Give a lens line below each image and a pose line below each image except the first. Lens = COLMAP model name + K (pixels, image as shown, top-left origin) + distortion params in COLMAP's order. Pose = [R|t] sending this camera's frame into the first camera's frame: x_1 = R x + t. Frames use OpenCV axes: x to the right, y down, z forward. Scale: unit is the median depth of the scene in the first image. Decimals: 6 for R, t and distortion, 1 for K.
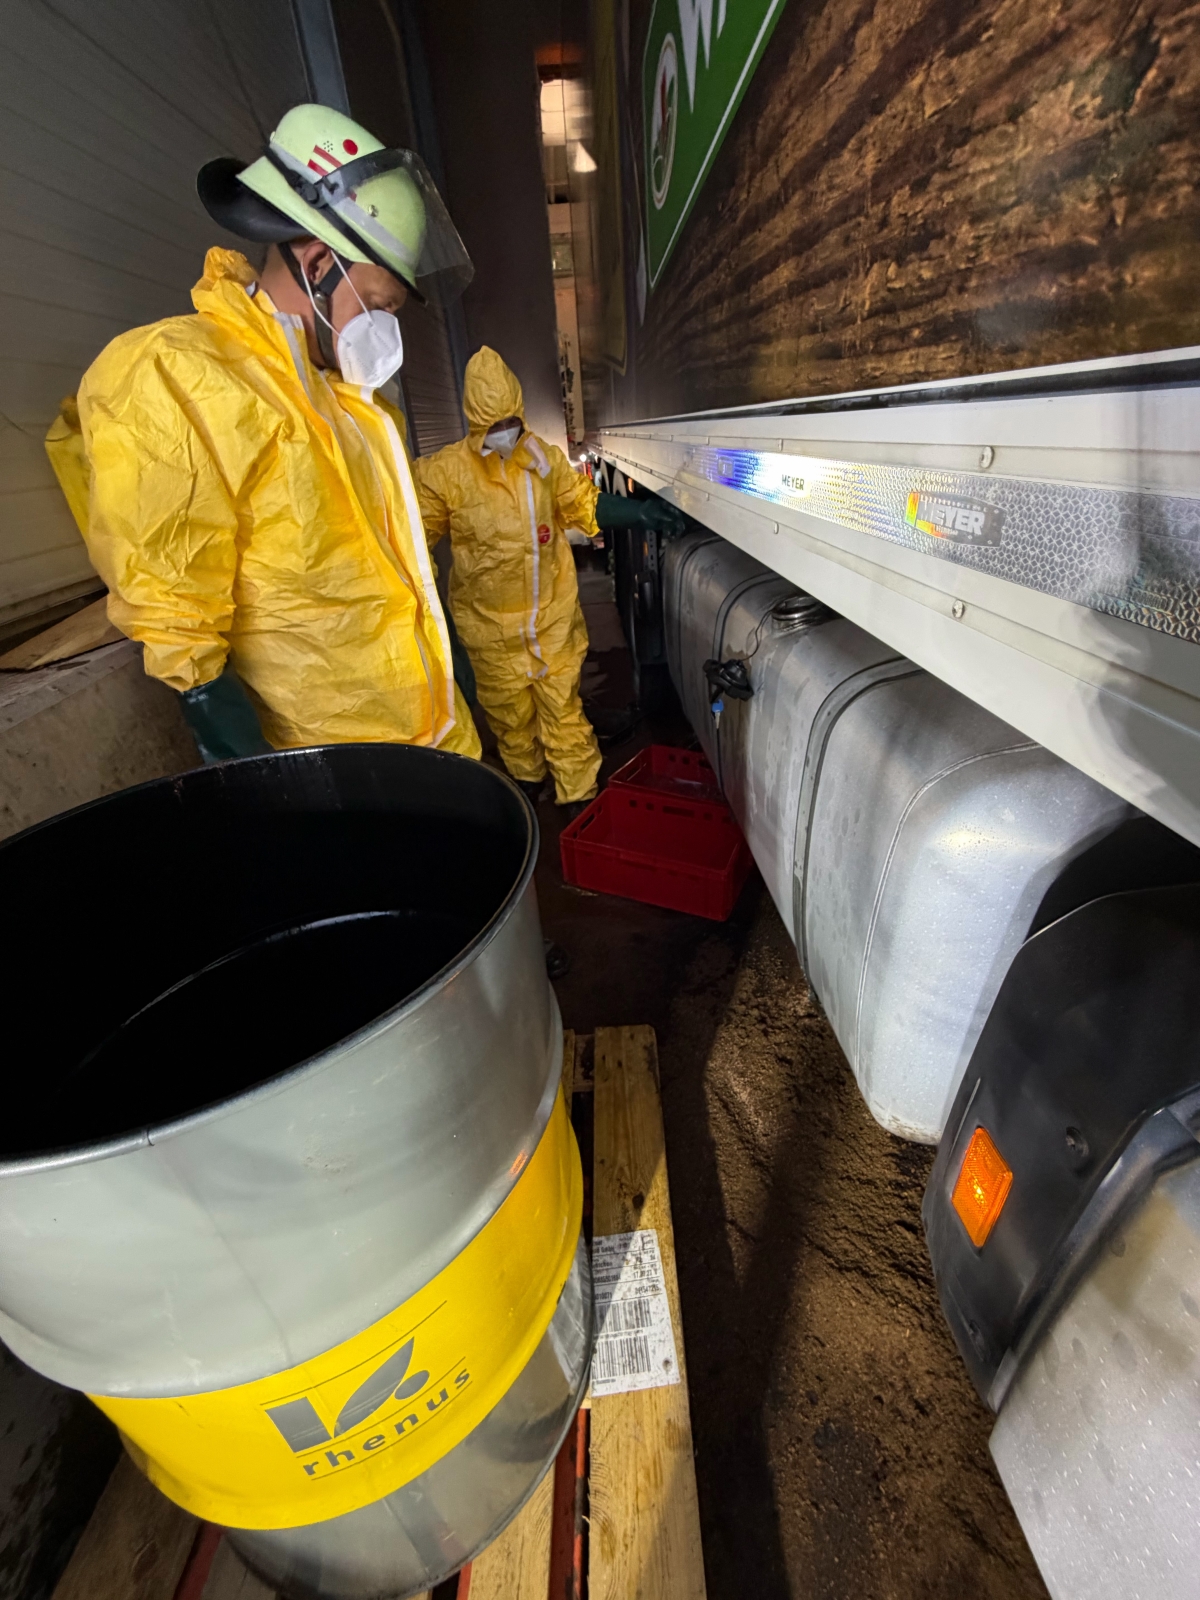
lens RADIAL K [[630.9, 0, 601.0], [0, 630.9, 804.3], [0, 0, 1]] dist [0.000009, 0.000003]
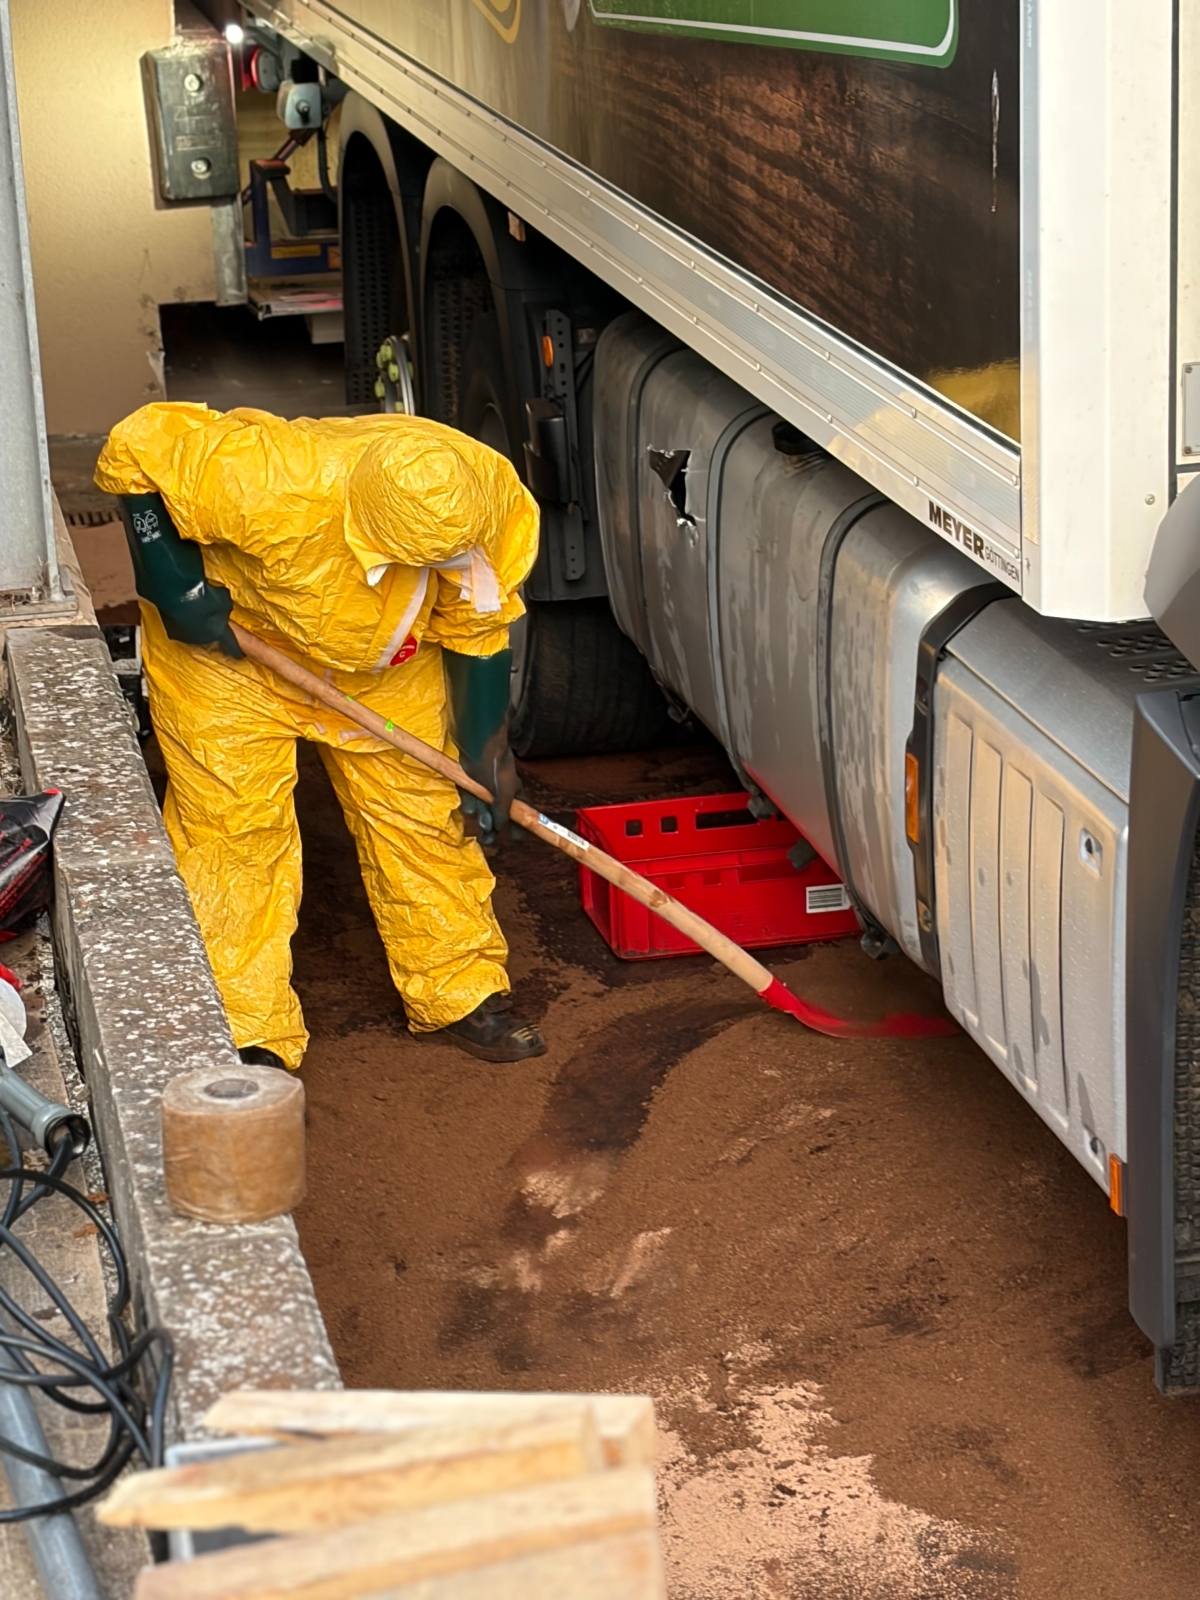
lens RADIAL K [[3856.9, 0, 600.3], [0, 3856.9, 800.0], [0, 0, 1]] dist [-0.121194, 0.000000]
pose [[0.988439, -0.021924, 0.150026, -0.839858], [0.057639, 0.969536, -0.238070, 1.539434], [-0.140237, 0.243965, 0.959591, -4.266425]]
